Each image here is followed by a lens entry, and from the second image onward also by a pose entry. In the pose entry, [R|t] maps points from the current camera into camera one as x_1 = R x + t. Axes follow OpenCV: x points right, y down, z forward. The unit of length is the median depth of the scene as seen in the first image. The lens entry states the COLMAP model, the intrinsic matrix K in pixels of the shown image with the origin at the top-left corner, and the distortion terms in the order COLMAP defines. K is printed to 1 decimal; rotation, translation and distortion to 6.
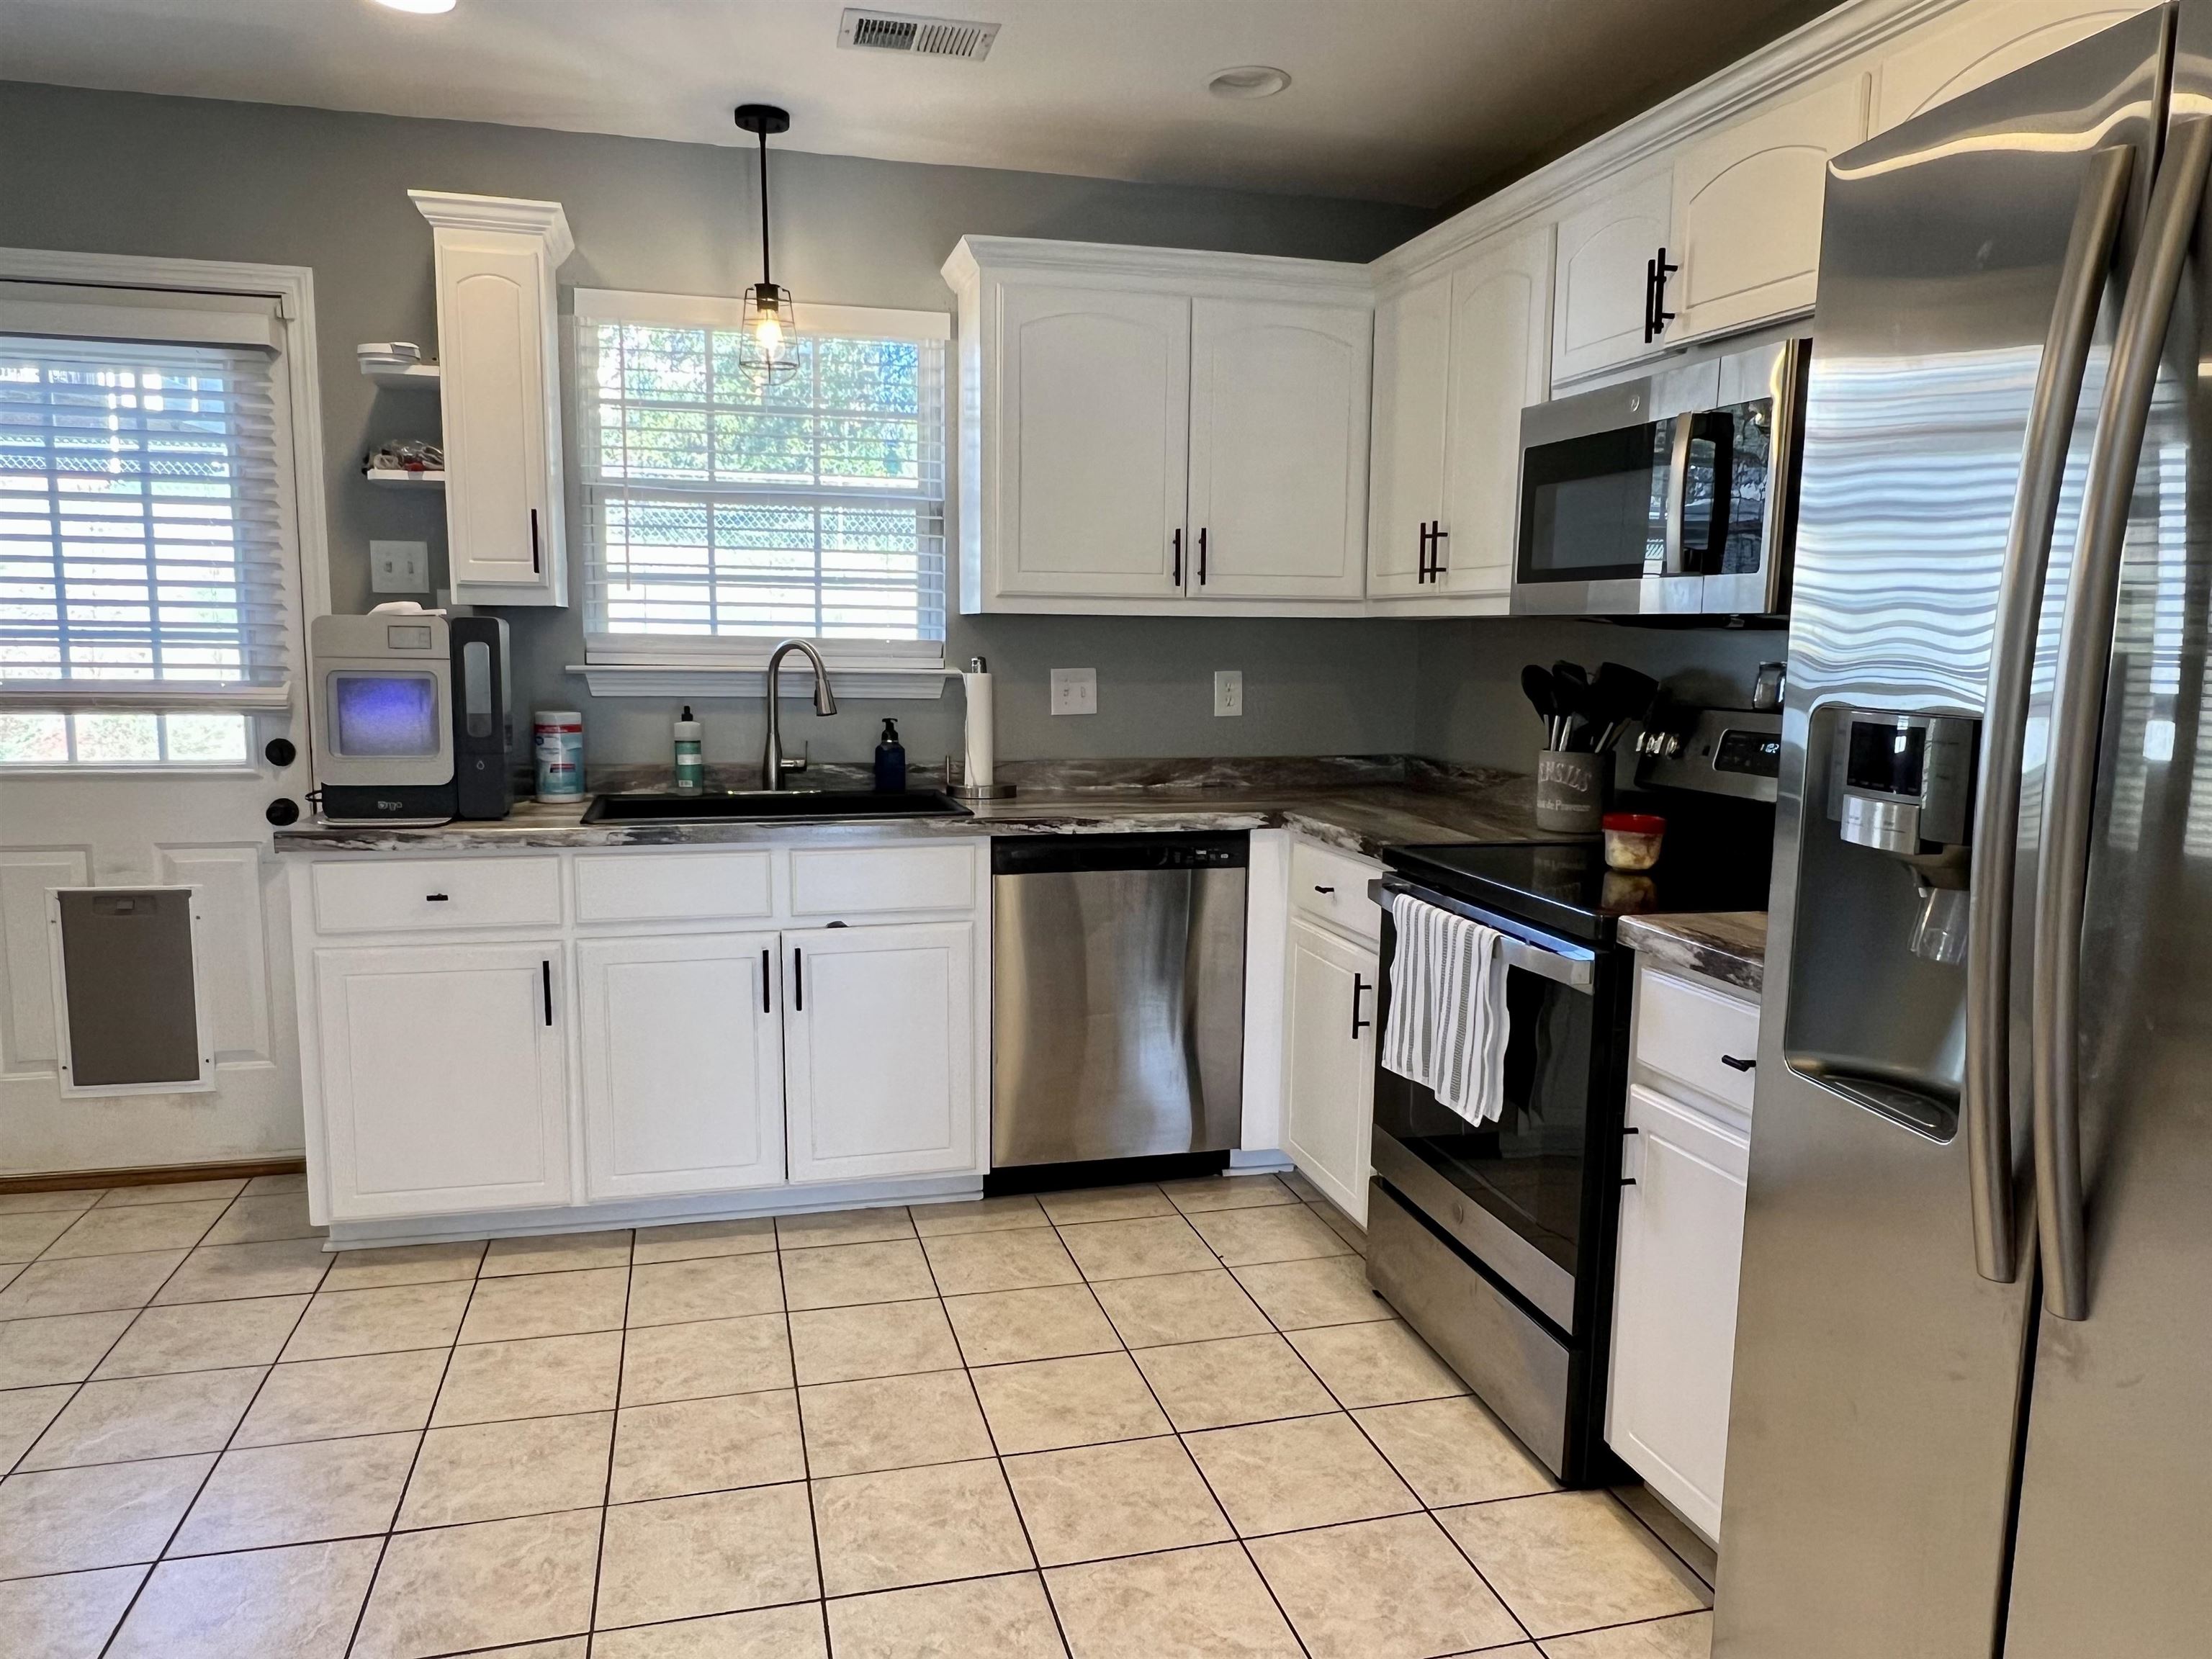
lens RADIAL K [[1508.3, 0, 1102.6], [0, 1508.3, 839.0], [0, 0, 1]] dist [0.000329, -0.001682]
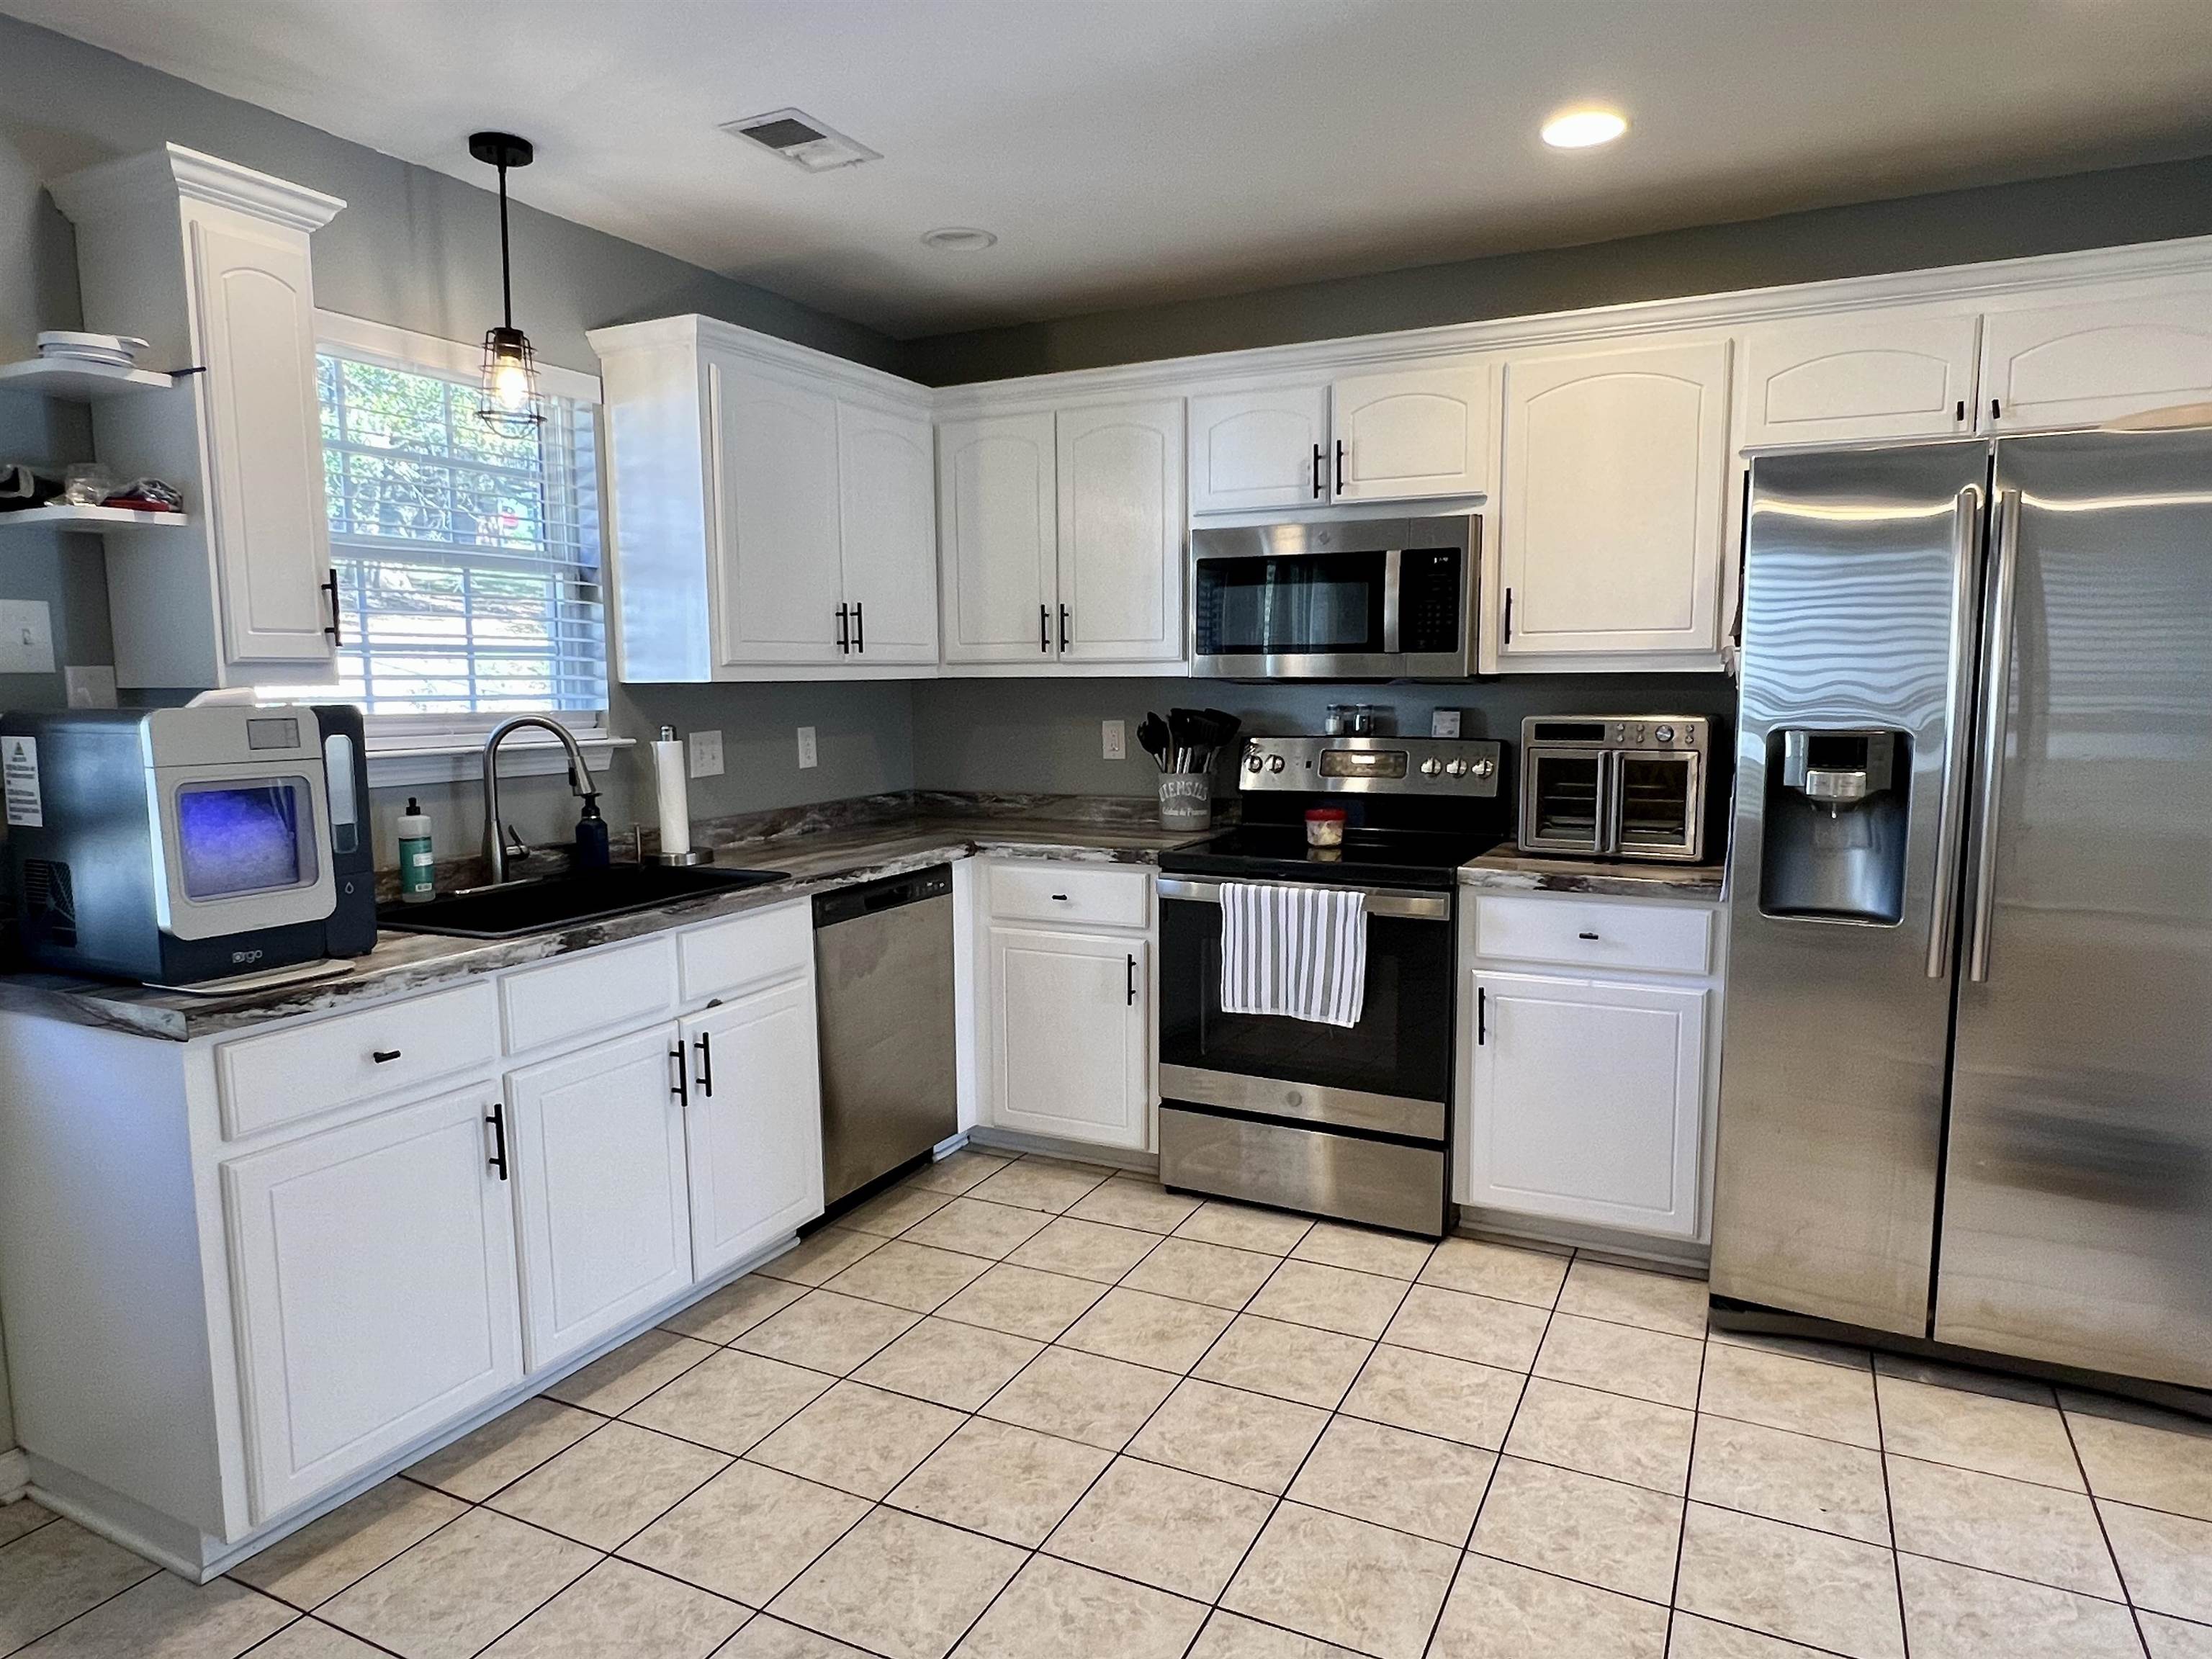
lens RADIAL K [[1367.1, 0, 1106.0], [0, 1367.1, 829.5], [0, 0, 1]] dist [-0.004818, 0.002330]
pose [[0.658264, -0.102621, 0.745760, -0.652414], [0.117868, 0.992496, 0.032534, -0.053367], [-0.743502, 0.066486, 0.665420, 0.208076]]
